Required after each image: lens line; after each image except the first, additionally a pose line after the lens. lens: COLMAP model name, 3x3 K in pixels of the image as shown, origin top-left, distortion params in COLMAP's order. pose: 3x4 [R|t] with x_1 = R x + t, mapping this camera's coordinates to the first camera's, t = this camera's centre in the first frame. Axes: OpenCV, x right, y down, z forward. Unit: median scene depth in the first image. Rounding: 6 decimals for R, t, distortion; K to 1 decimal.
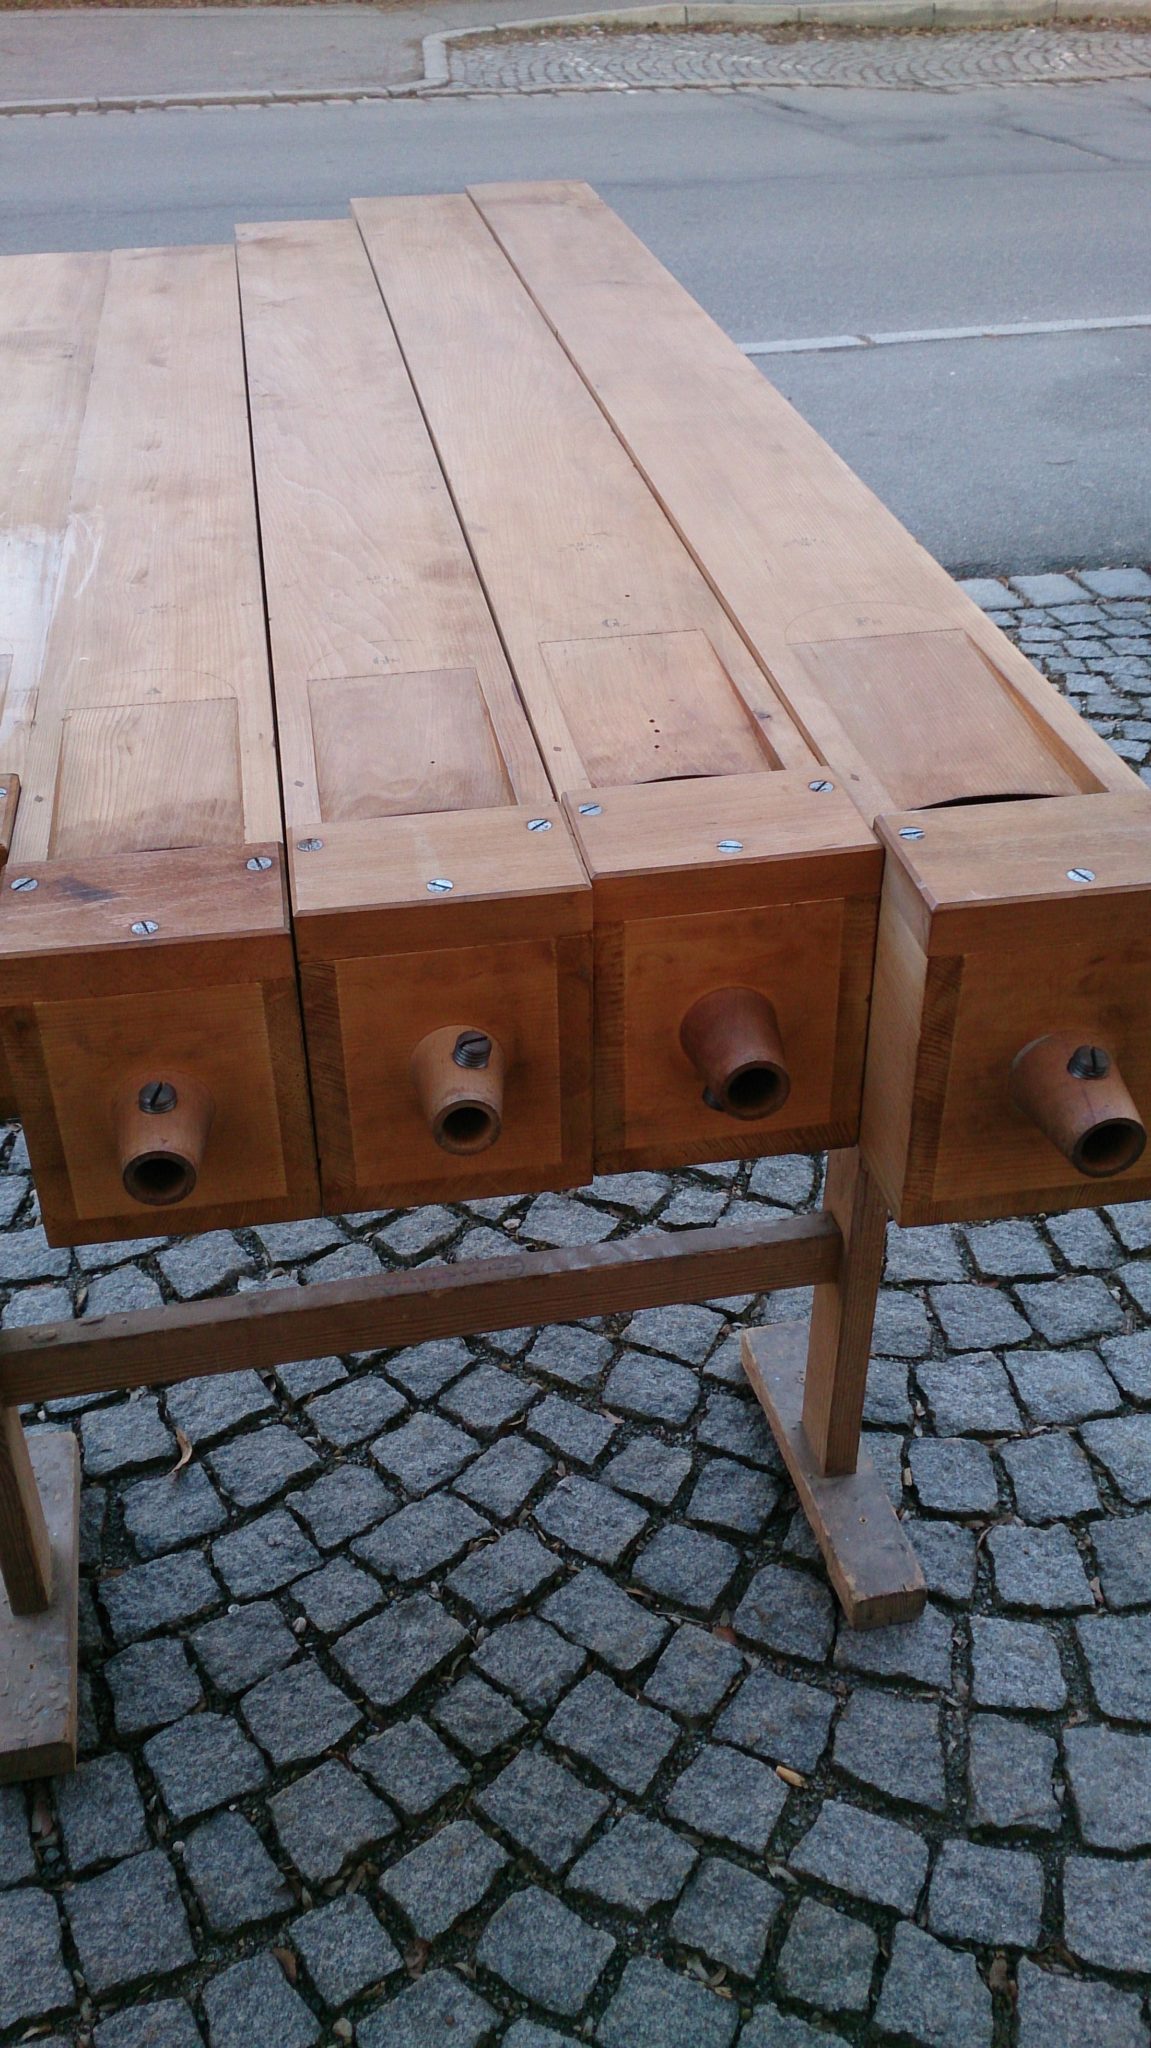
lens RADIAL K [[1848.4, 0, 561.8], [0, 1848.4, 1021.3], [0, 0, 1]] dist [0.099284, -0.191778]
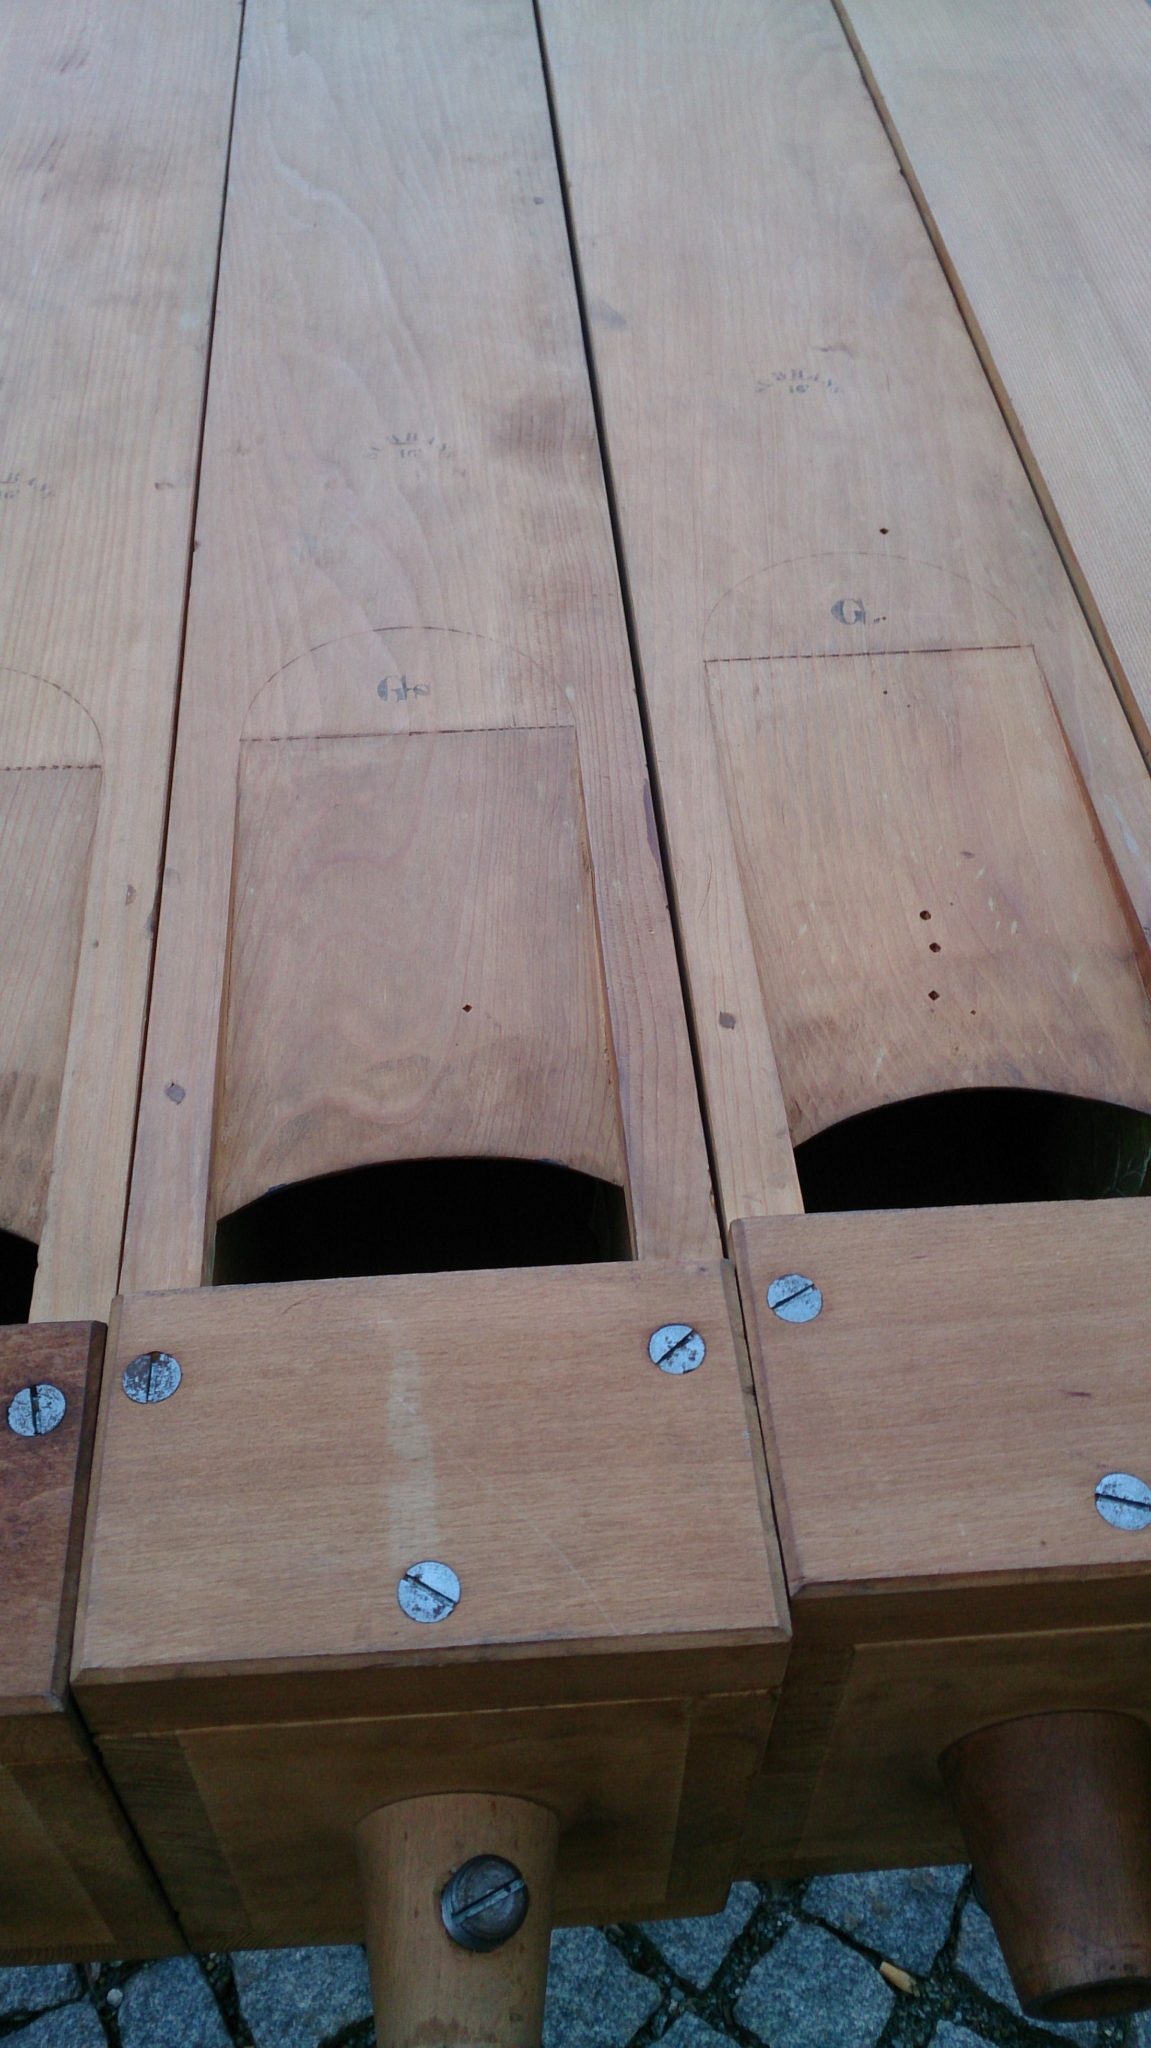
lens RADIAL K [[1848.4, 0, 561.8], [0, 1848.4, 1021.3], [0, 0, 1]] dist [0.099284, -0.191778]
pose [[0.995768, 0.081339, -0.042790, -0.019353], [-0.067558, 0.963444, 0.259252, -0.211648], [0.062313, -0.255264, 0.964861, 0.428691]]
